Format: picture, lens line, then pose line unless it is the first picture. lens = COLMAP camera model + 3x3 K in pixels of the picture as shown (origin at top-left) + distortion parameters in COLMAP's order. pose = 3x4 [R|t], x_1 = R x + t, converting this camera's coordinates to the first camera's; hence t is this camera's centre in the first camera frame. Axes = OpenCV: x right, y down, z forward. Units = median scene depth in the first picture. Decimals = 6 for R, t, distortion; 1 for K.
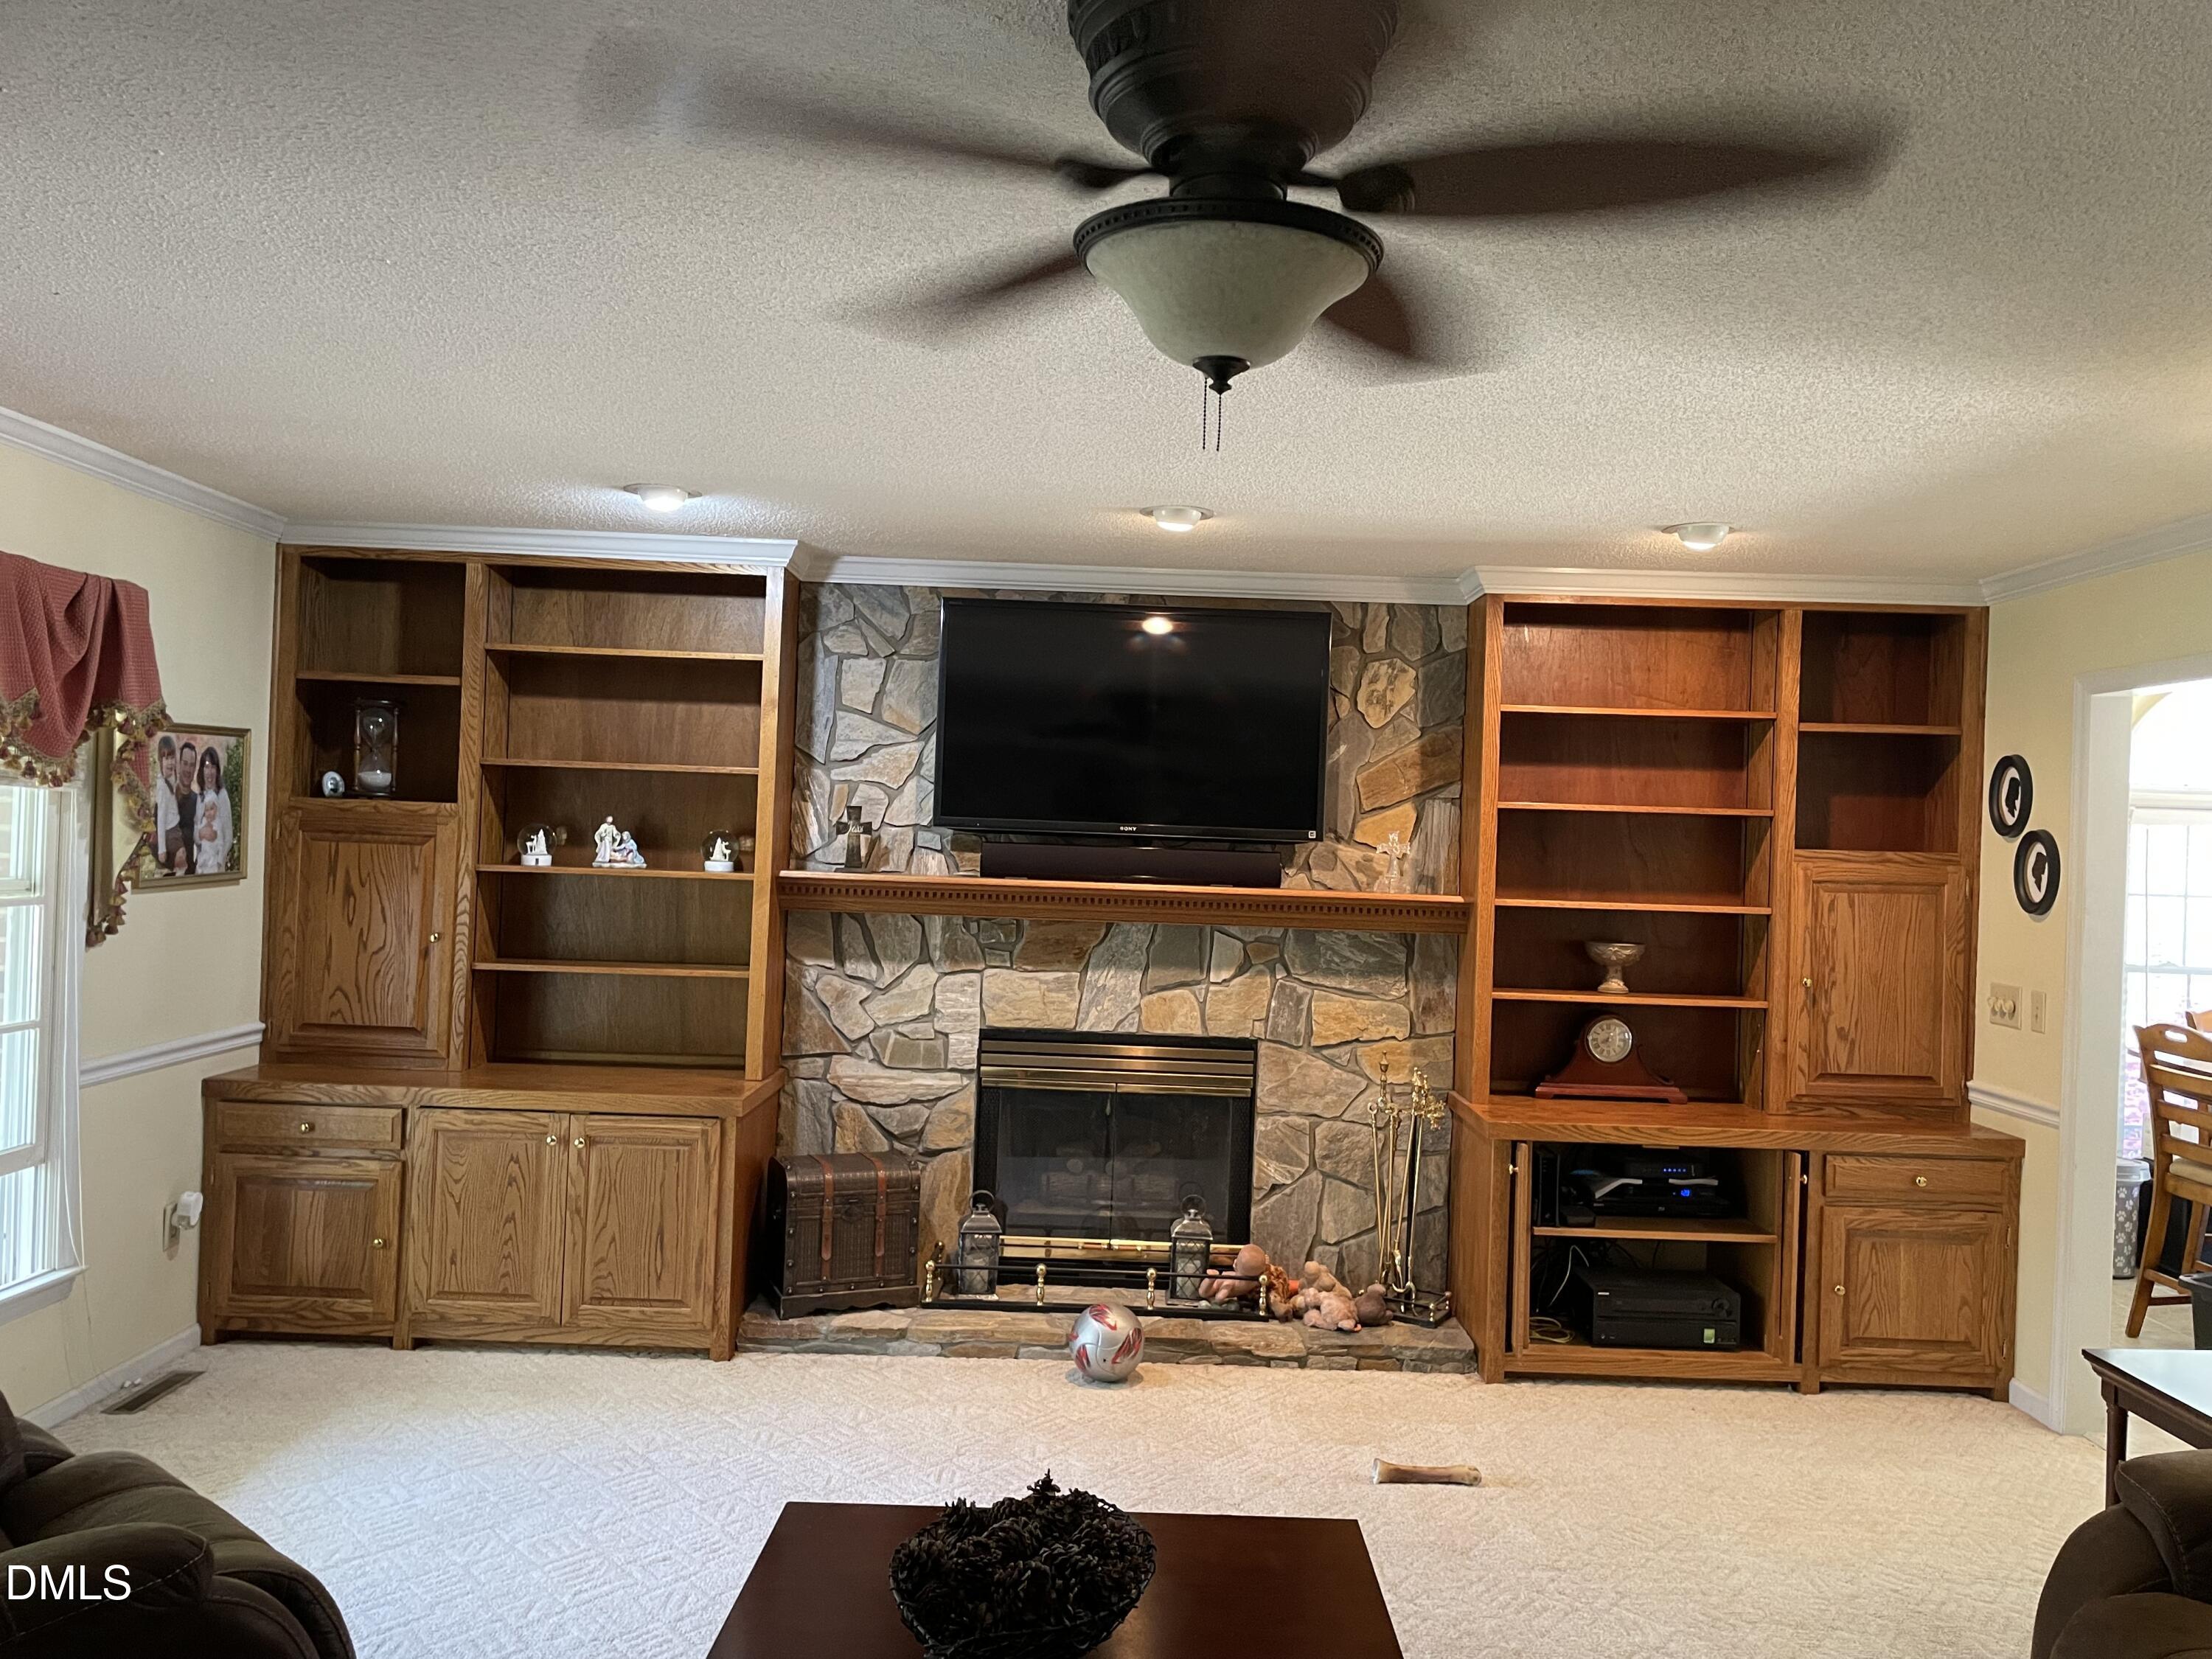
lens RADIAL K [[1656.5, 0, 1120.9], [0, 1656.5, 826.8], [0, 0, 1]] dist [0.063953, -0.062100]
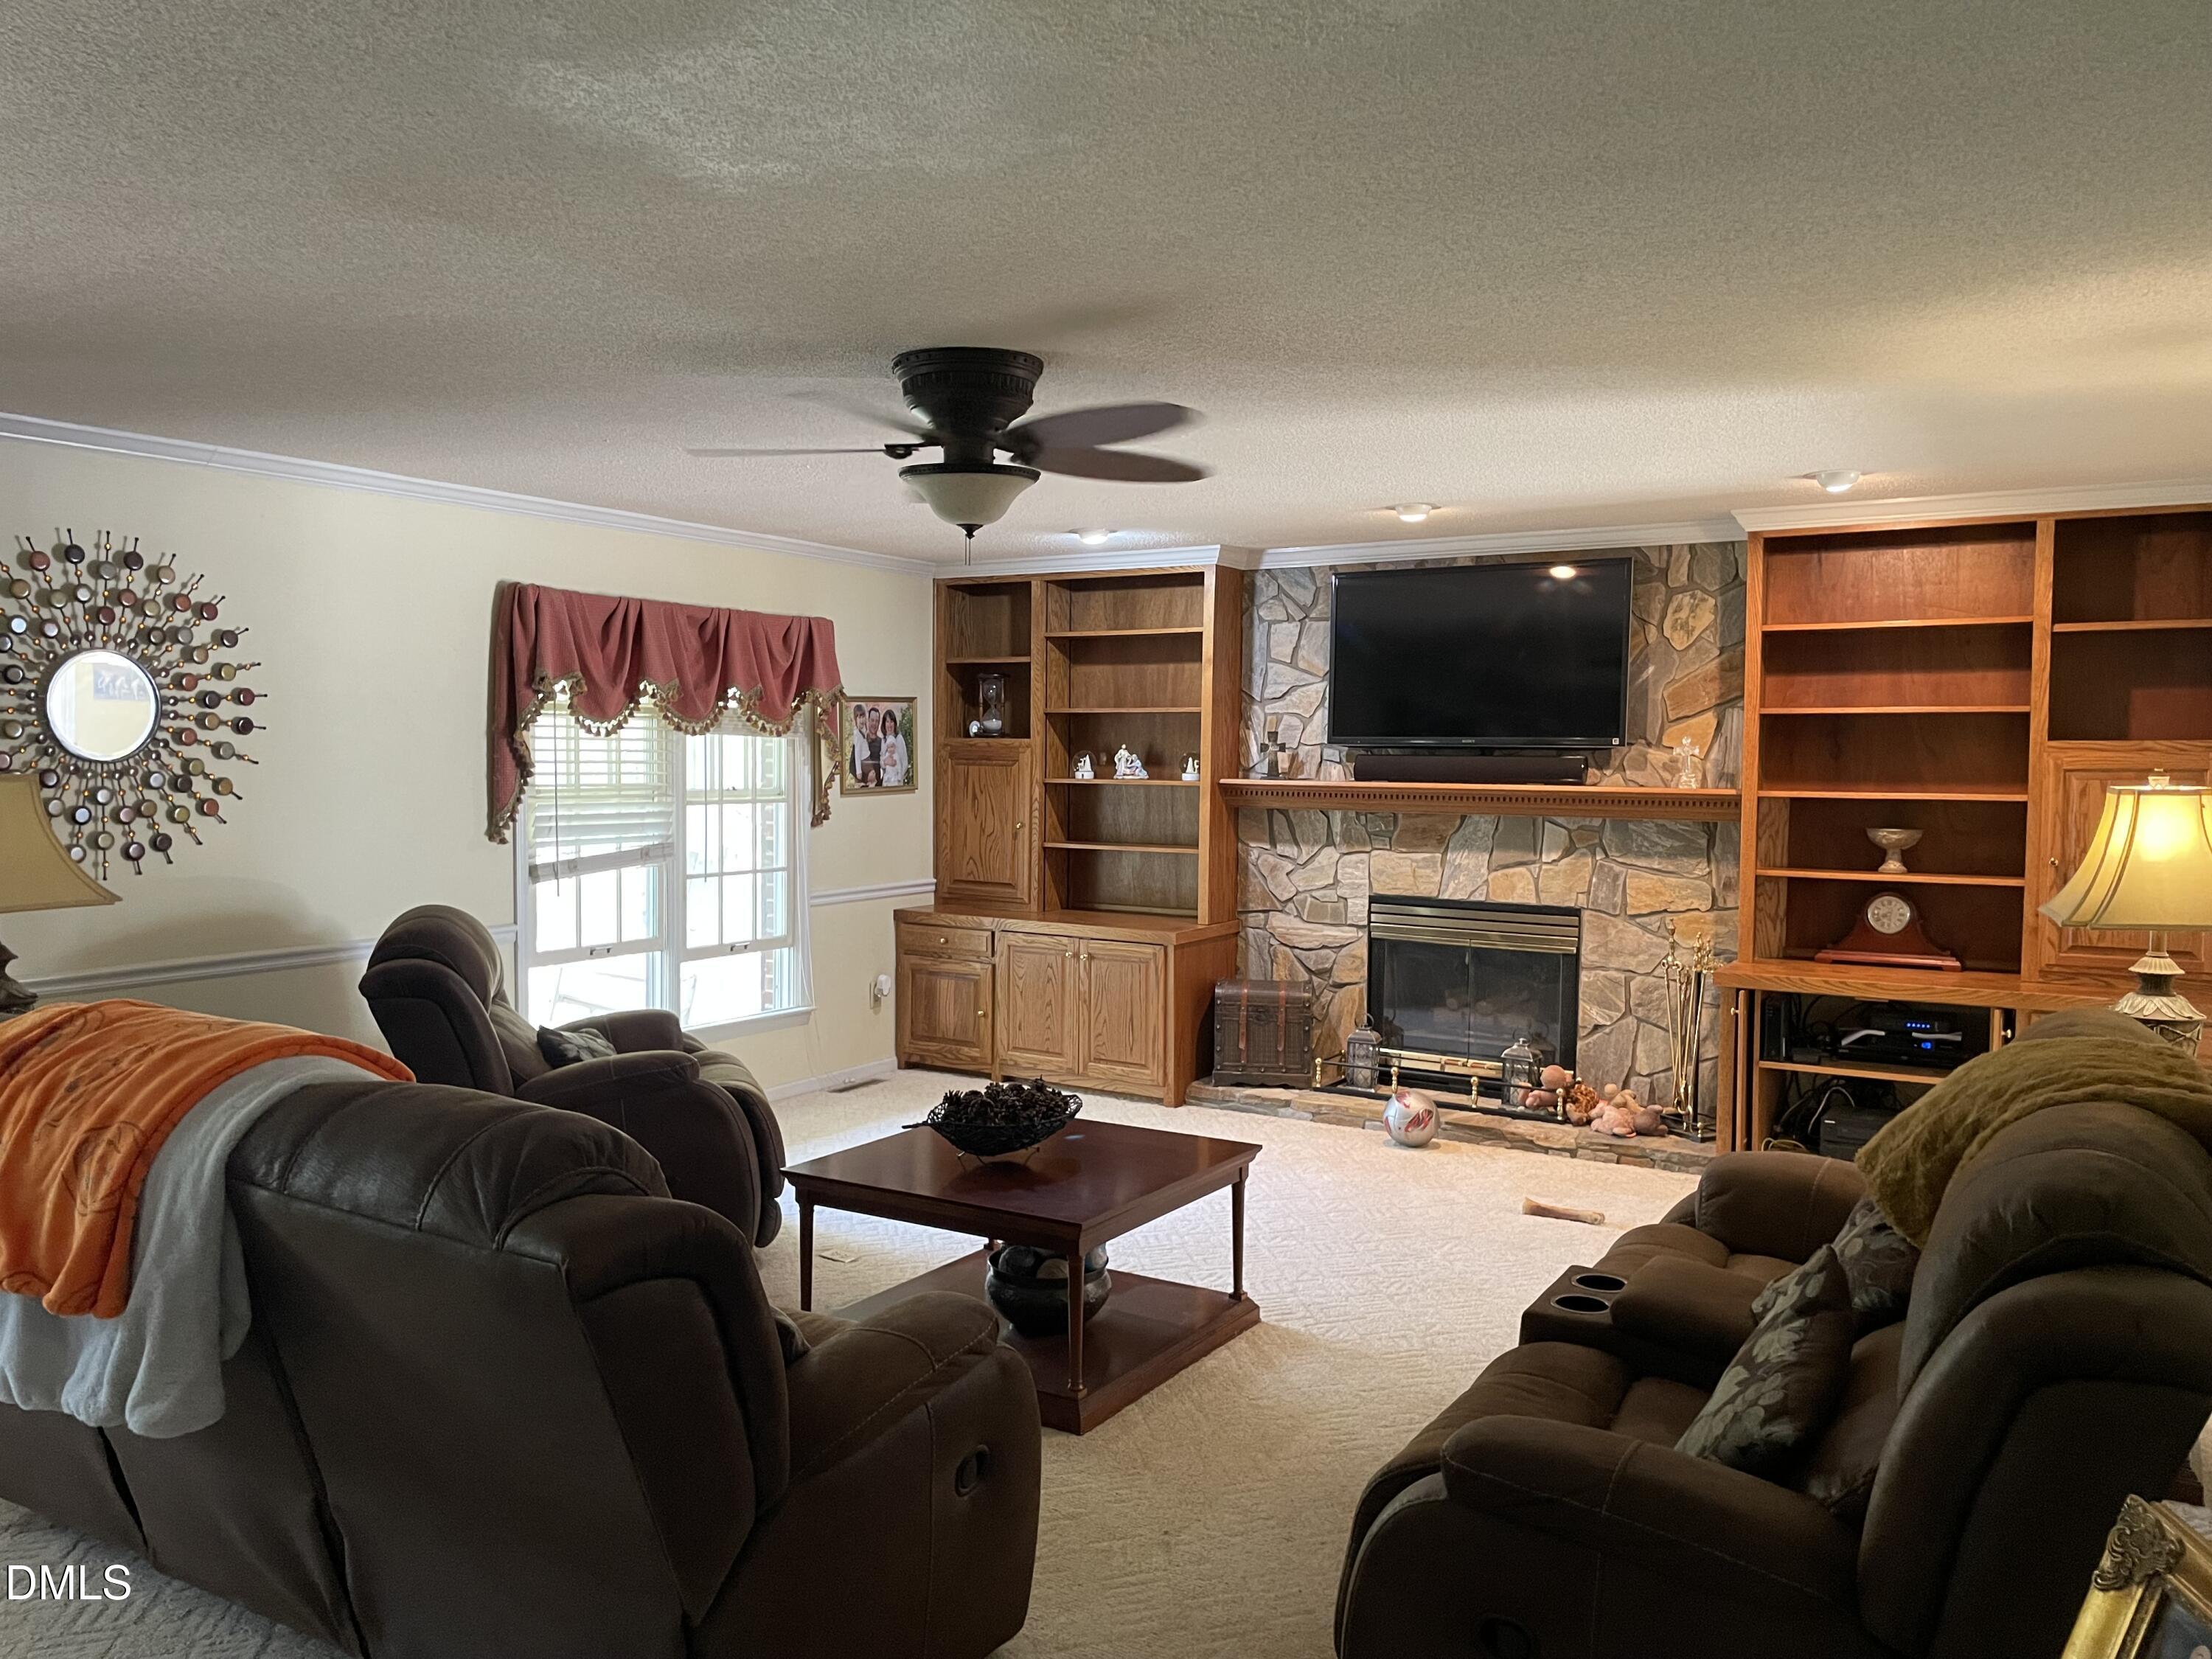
lens RADIAL K [[1656.5, 0, 1092.2], [0, 1656.5, 834.0], [0, 0, 1]] dist [0.063953, -0.062100]
pose [[0.846750, -0.001021, -0.531990, 0.448120], [0.026269, 0.998859, 0.039894, 0.013779], [0.531342, -0.047755, 0.845810, -0.253635]]
